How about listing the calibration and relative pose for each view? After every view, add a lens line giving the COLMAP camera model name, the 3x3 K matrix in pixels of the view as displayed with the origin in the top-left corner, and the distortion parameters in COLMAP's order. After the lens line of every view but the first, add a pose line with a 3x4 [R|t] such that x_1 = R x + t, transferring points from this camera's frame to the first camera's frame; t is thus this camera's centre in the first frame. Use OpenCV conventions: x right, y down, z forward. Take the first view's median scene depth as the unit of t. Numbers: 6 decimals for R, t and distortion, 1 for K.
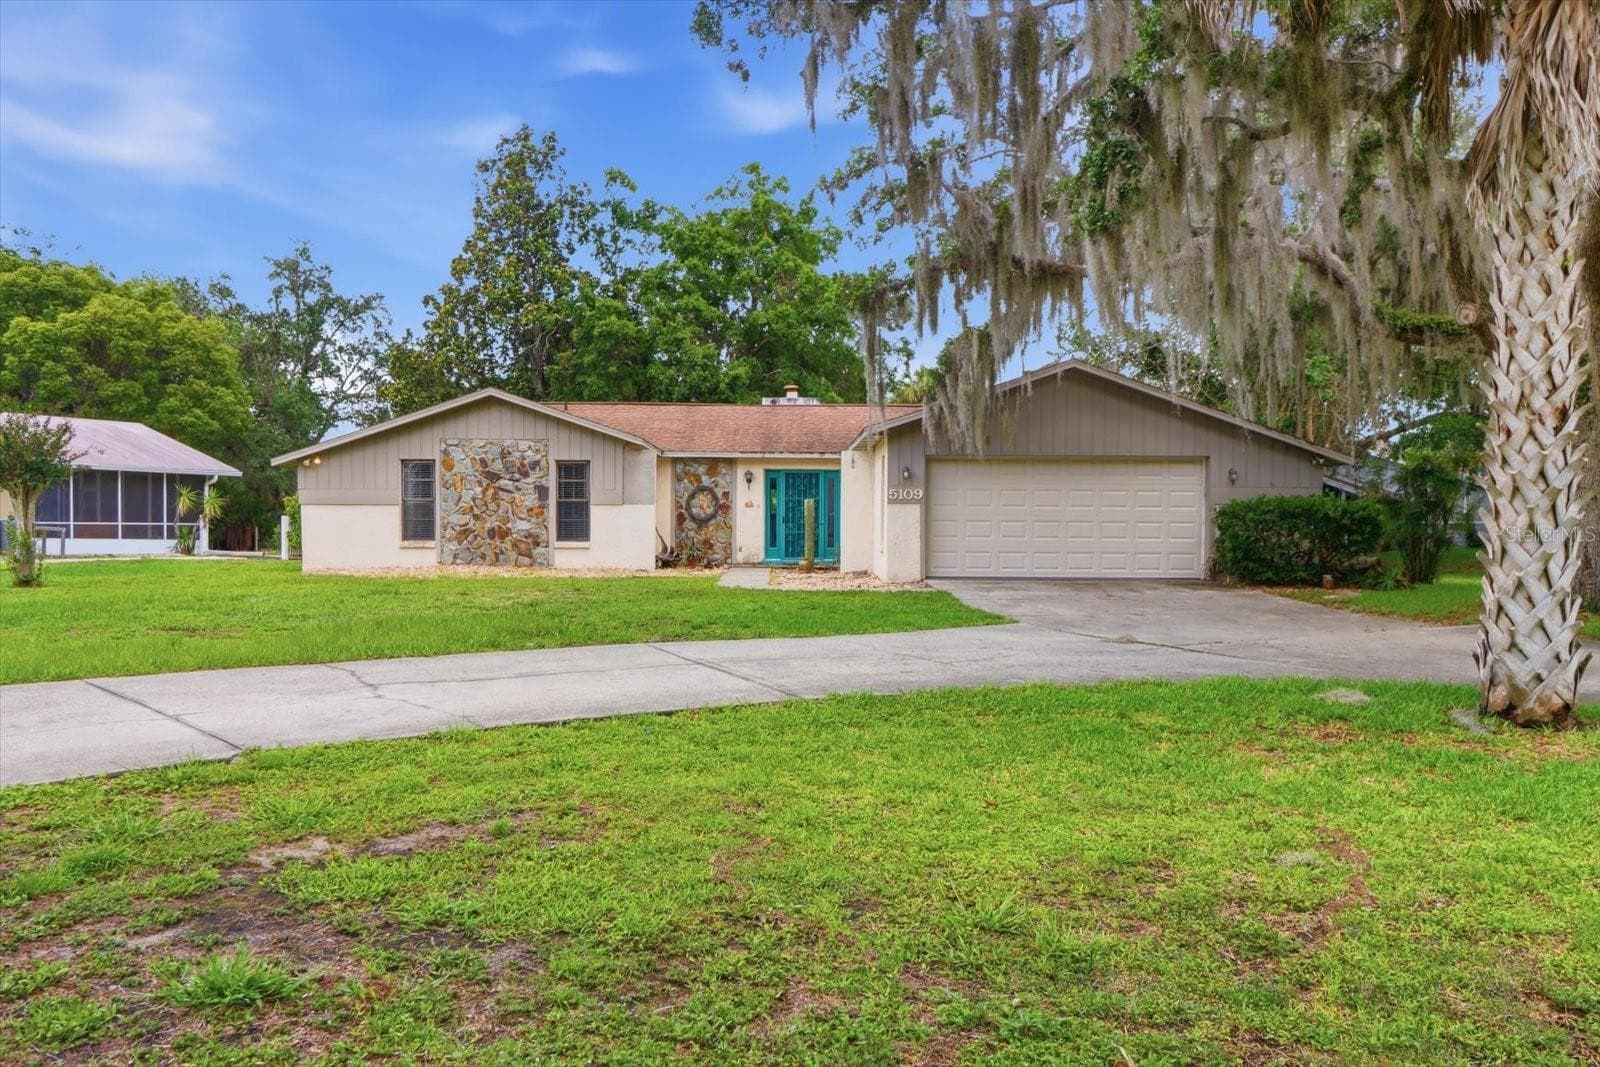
lens RADIAL K [[1104.4, 0, 801.6], [0, 1104.4, 562.4], [0, 0, 1]] dist [-0.017613, 0.005871]
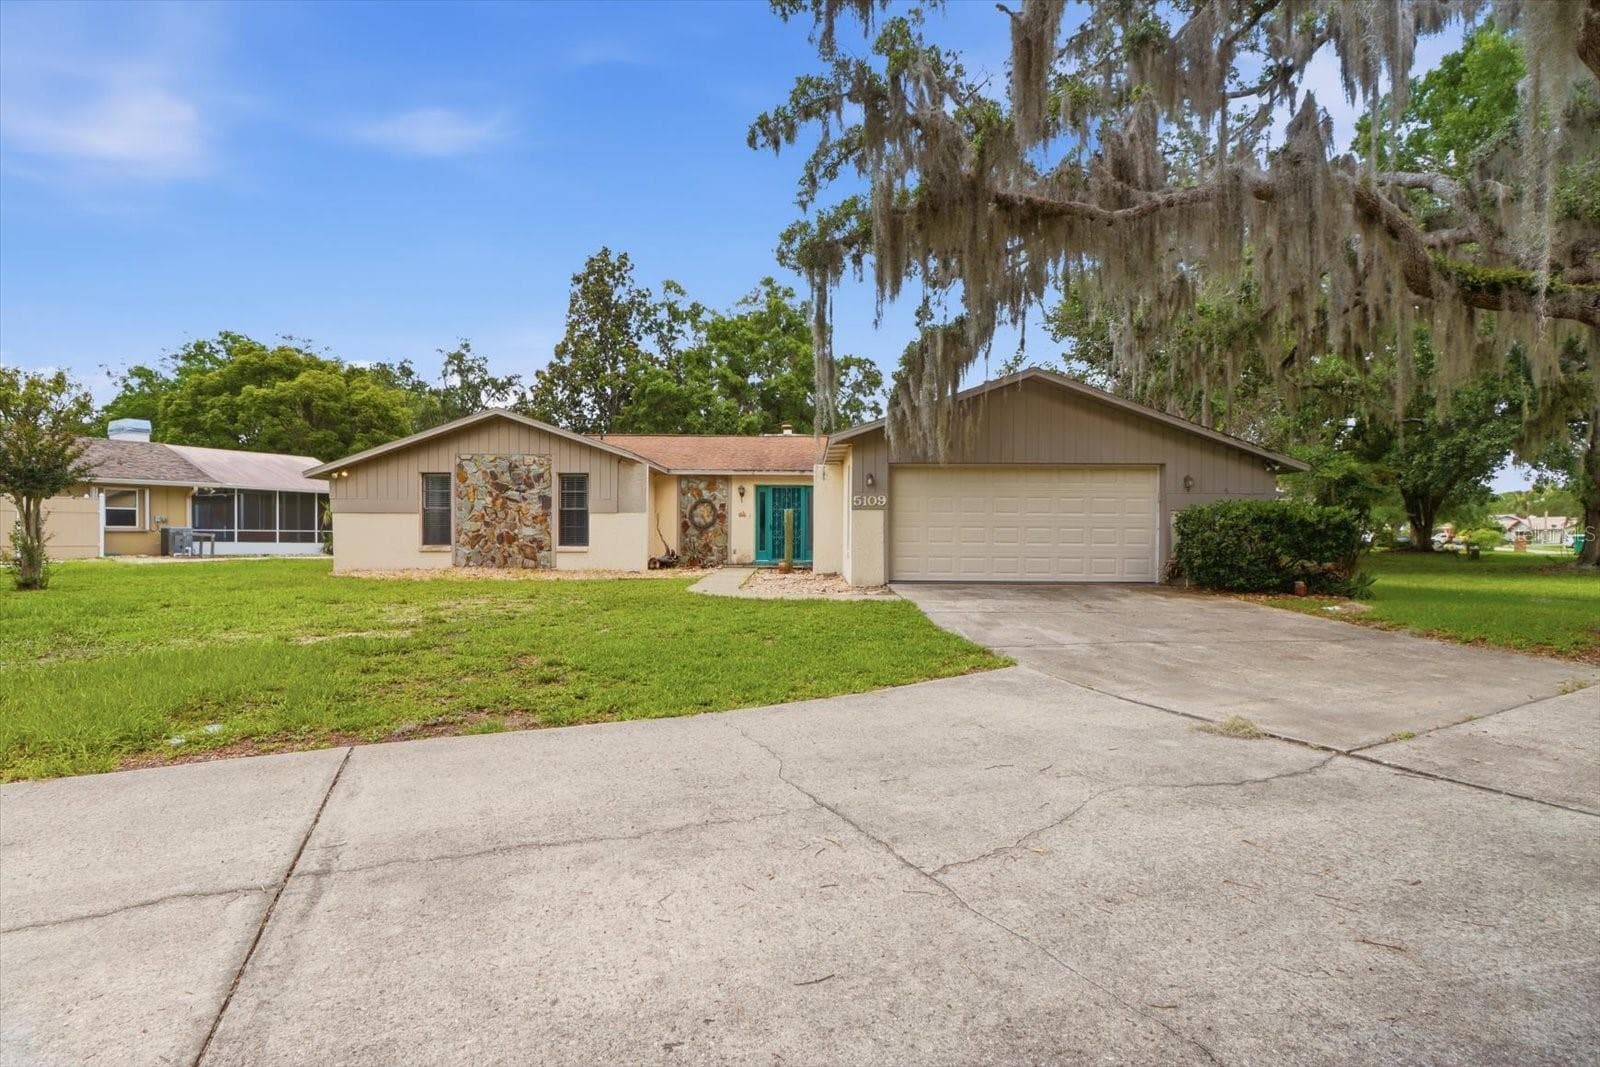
lens RADIAL K [[693.5, 0, 802.9], [0, 693.5, 549.8], [0, 0, 1]] dist [-0.026901, 0.000782]
pose [[0.999896, 0.000398, -0.014441, 0.035596], [-0.000532, 0.999957, -0.009269, -0.008456], [0.014437, 0.009276, 0.999853, 0.302819]]
